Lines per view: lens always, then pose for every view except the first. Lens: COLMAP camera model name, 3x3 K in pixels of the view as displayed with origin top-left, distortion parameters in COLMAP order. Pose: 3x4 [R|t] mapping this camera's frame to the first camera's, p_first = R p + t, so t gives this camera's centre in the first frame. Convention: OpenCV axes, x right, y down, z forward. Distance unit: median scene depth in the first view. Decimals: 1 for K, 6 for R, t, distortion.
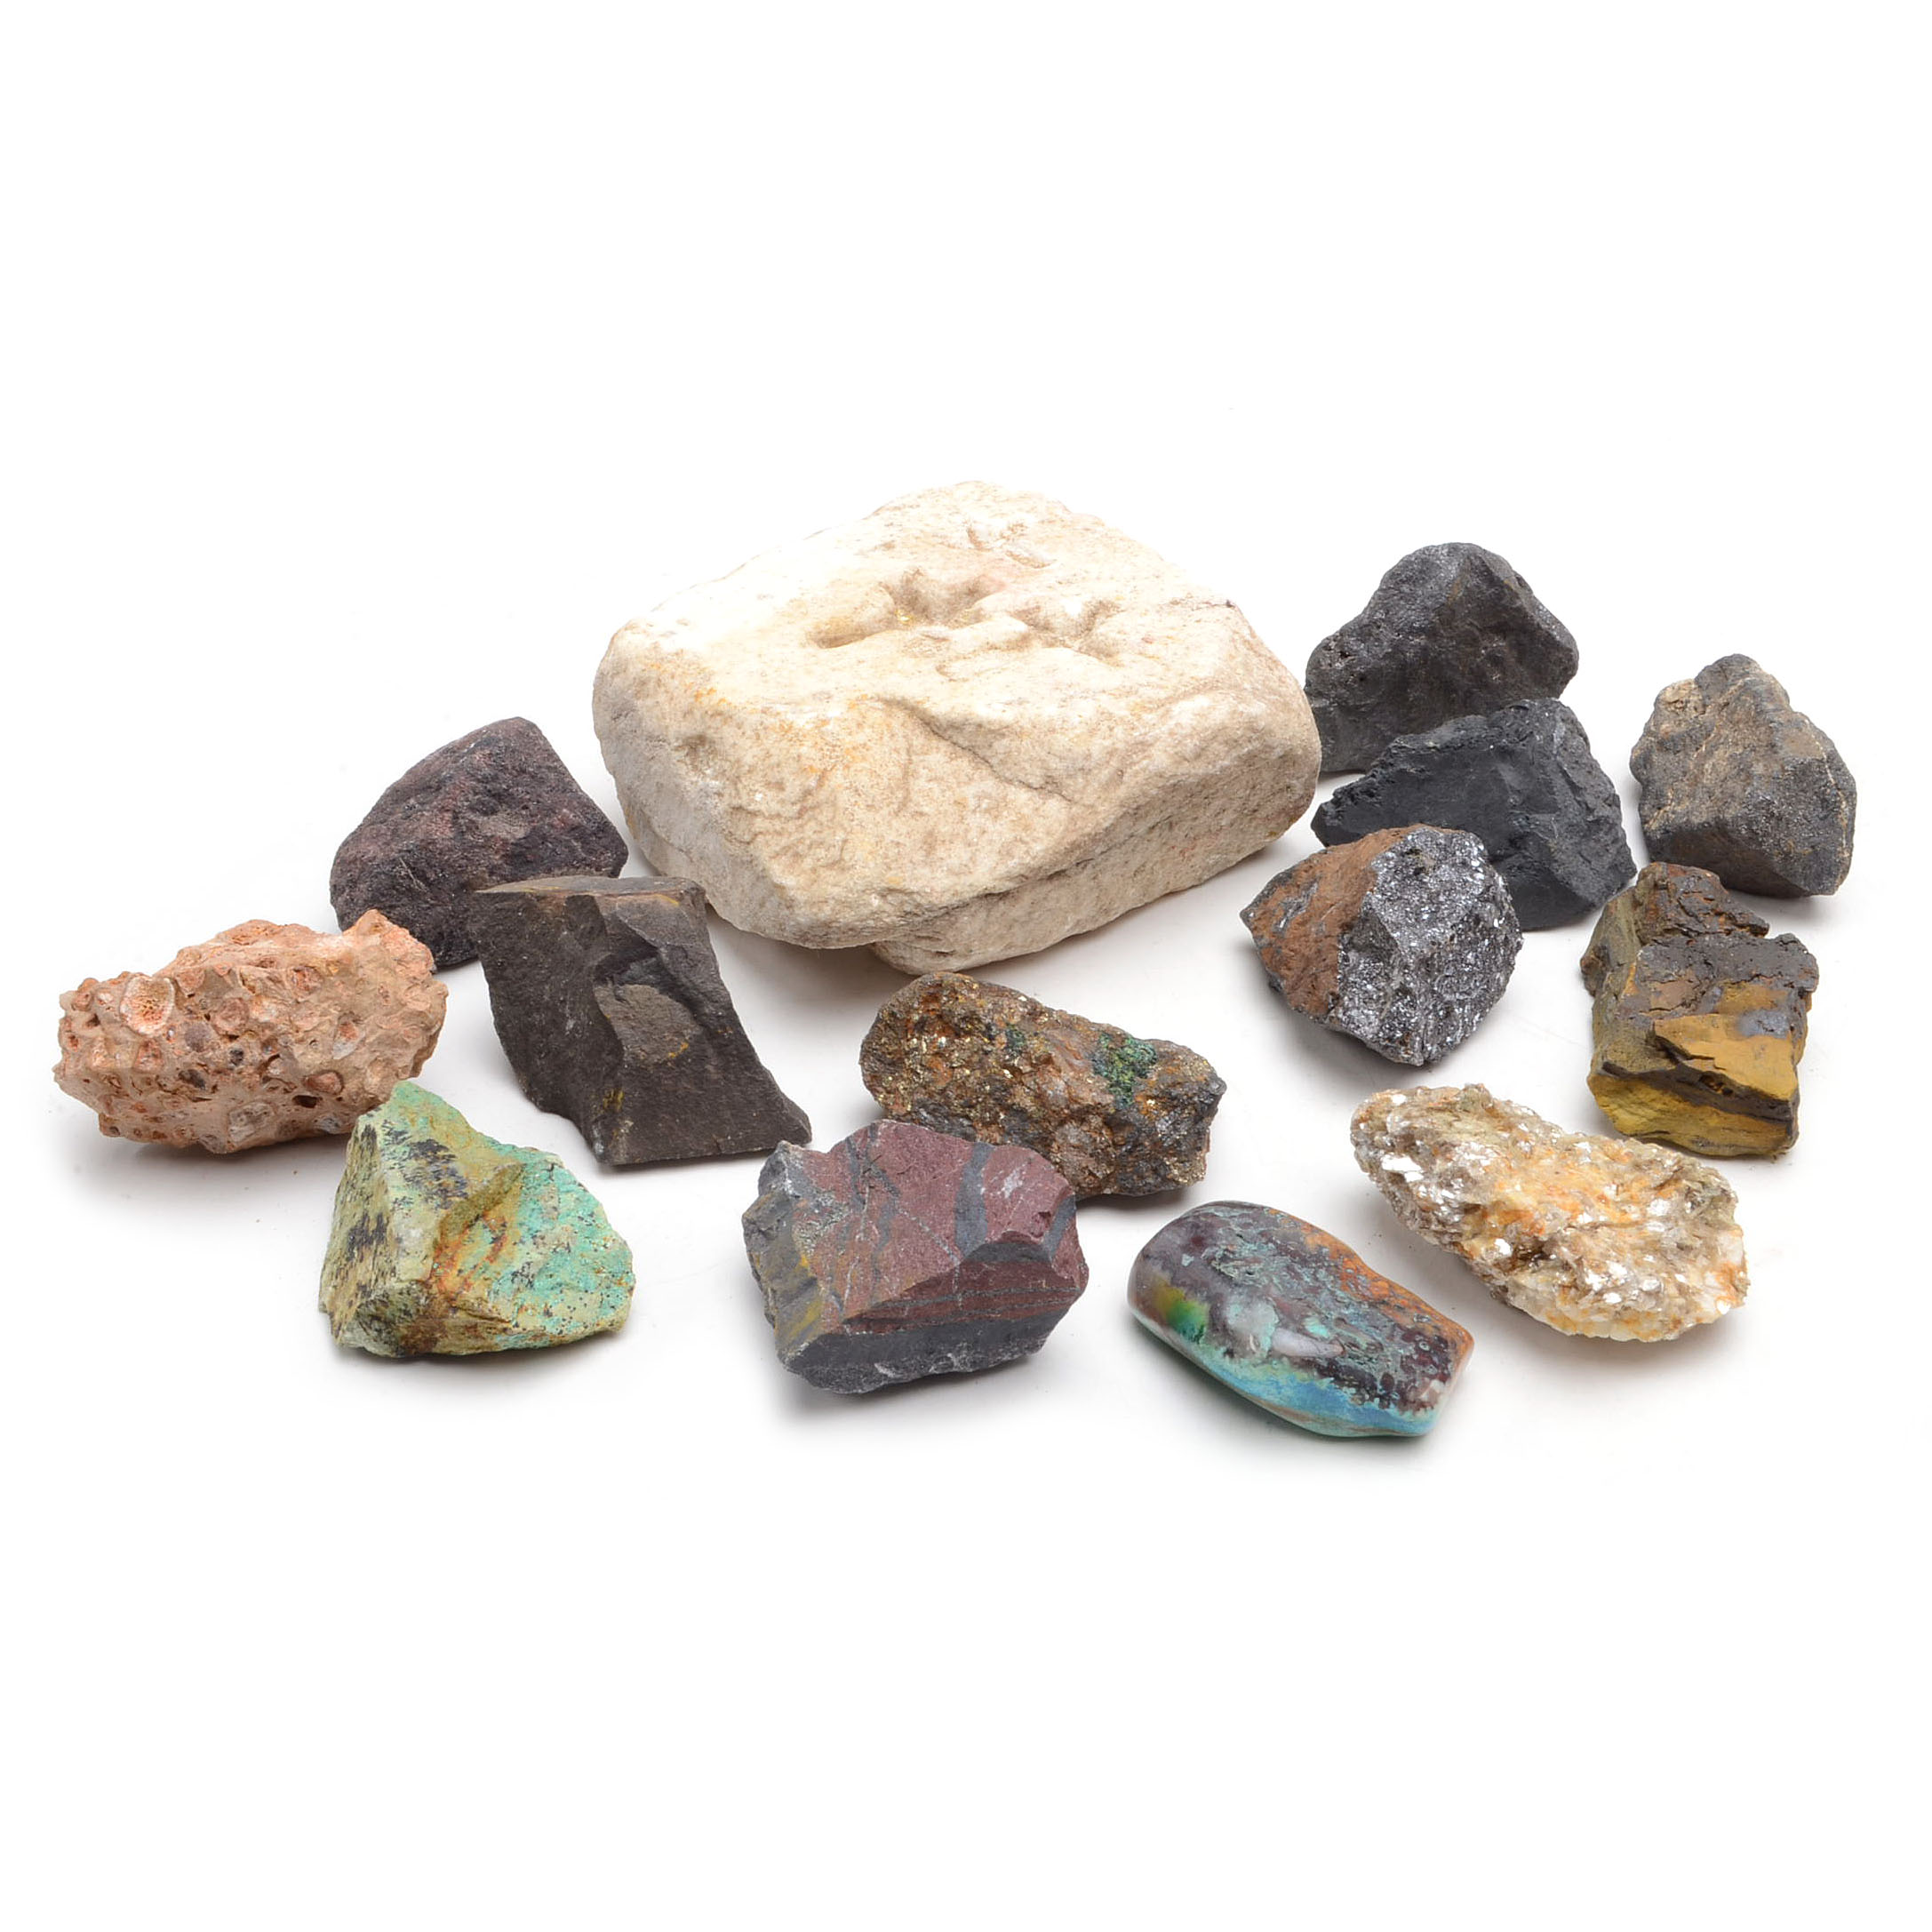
lens RADIAL K [[2664.6, 0, 970.3], [0, 2664.6, 950.9], [0, 0, 1]] dist [0.015969, 0.000000]
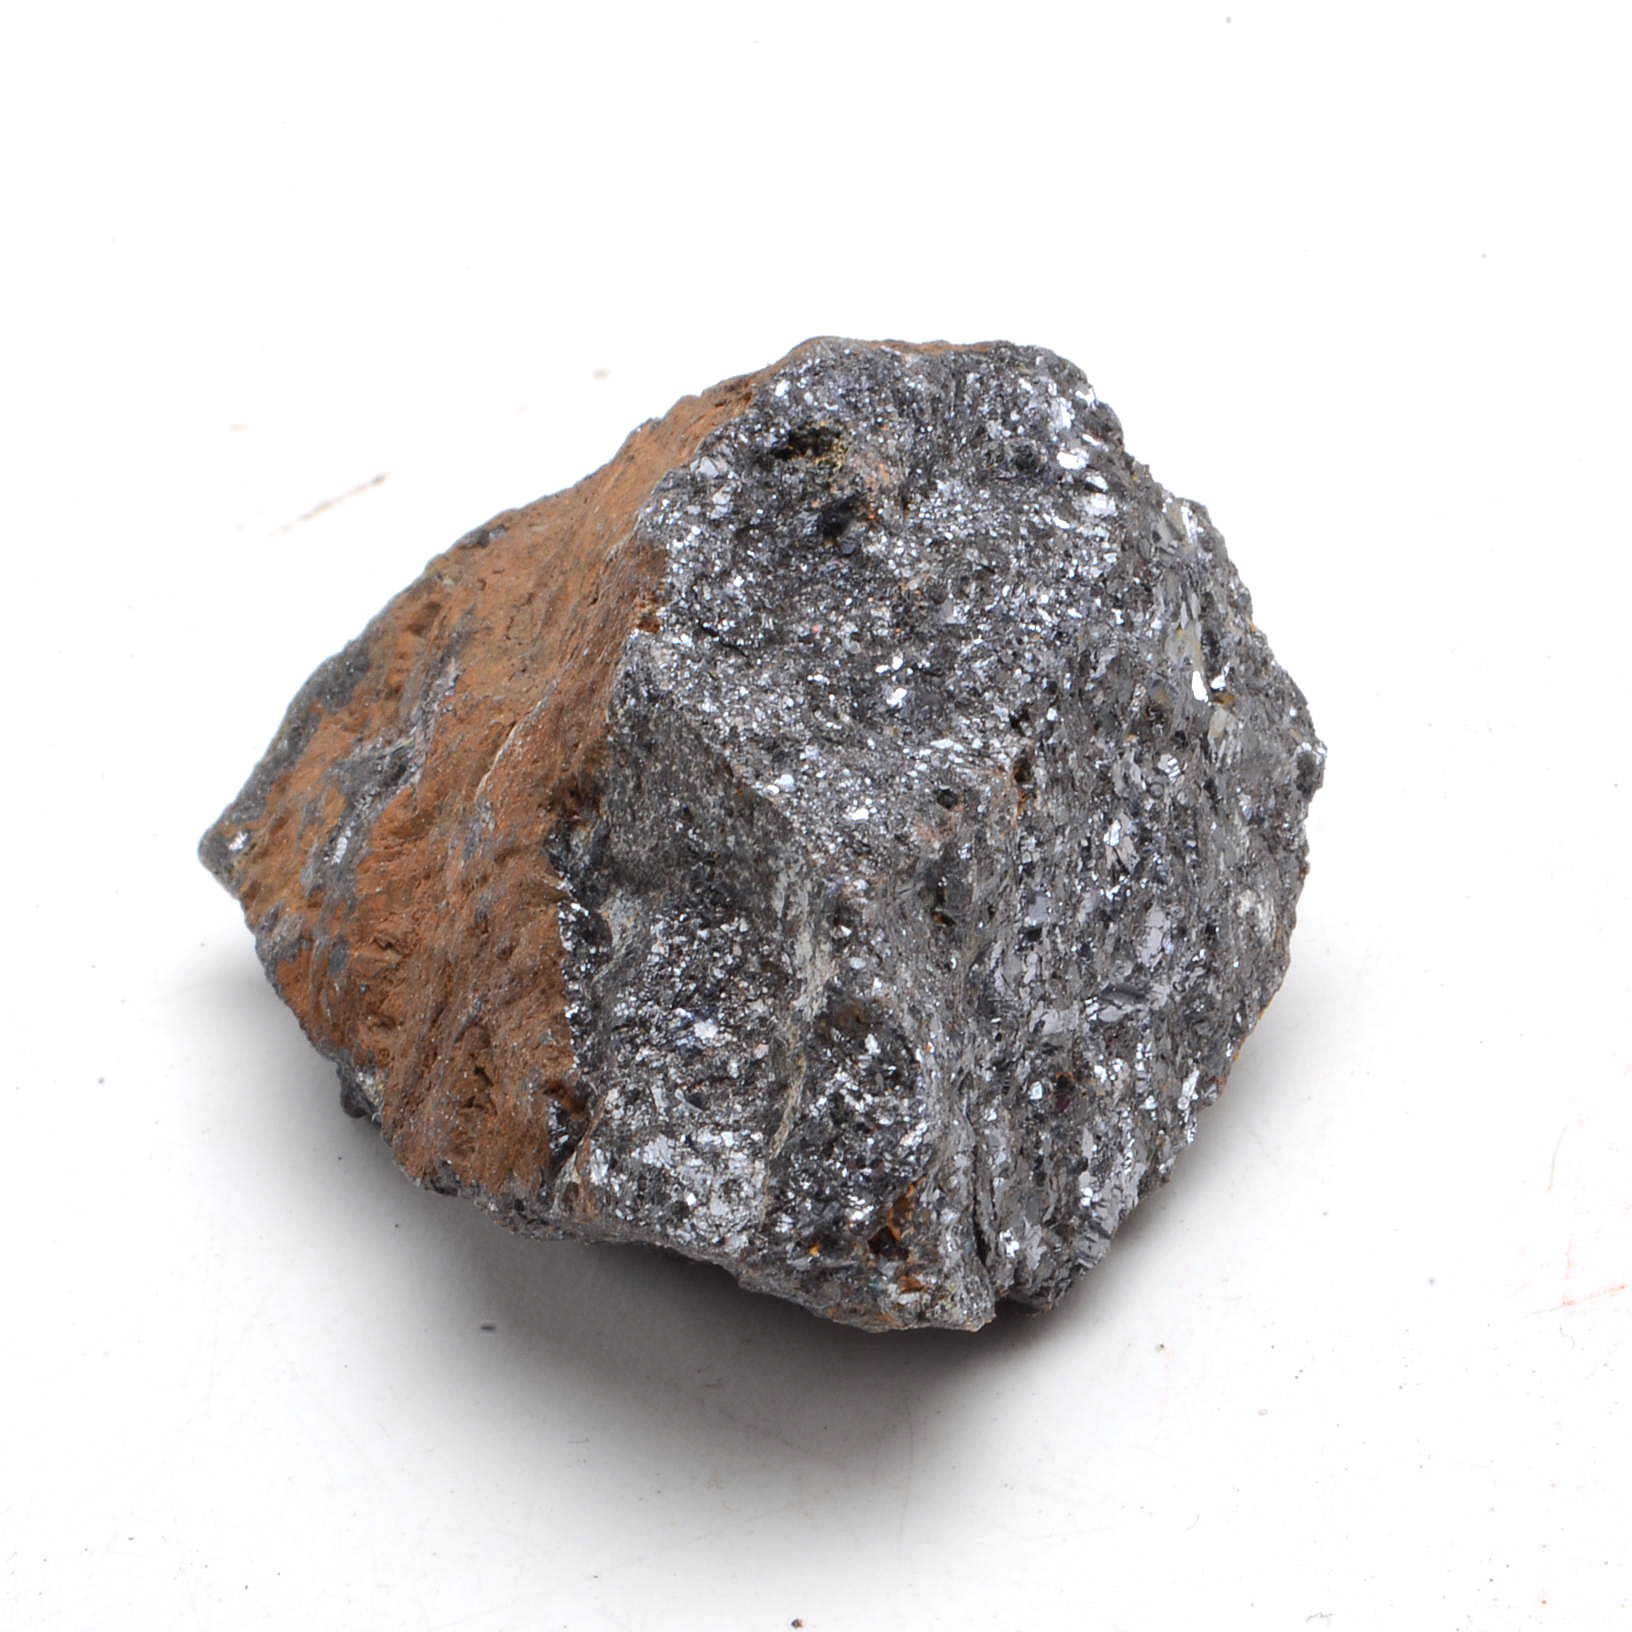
lens RADIAL K [[5917.6, 0, 816.5], [0, 5917.6, 817.4], [0, 0, 1]] dist [-0.073412, 0.000000]
pose [[0.978772, -0.168264, 0.117018, 0.100742], [0.175281, 0.983121, -0.052437, 0.023417], [-0.106220, 0.071834, 0.991744, 0.483783]]
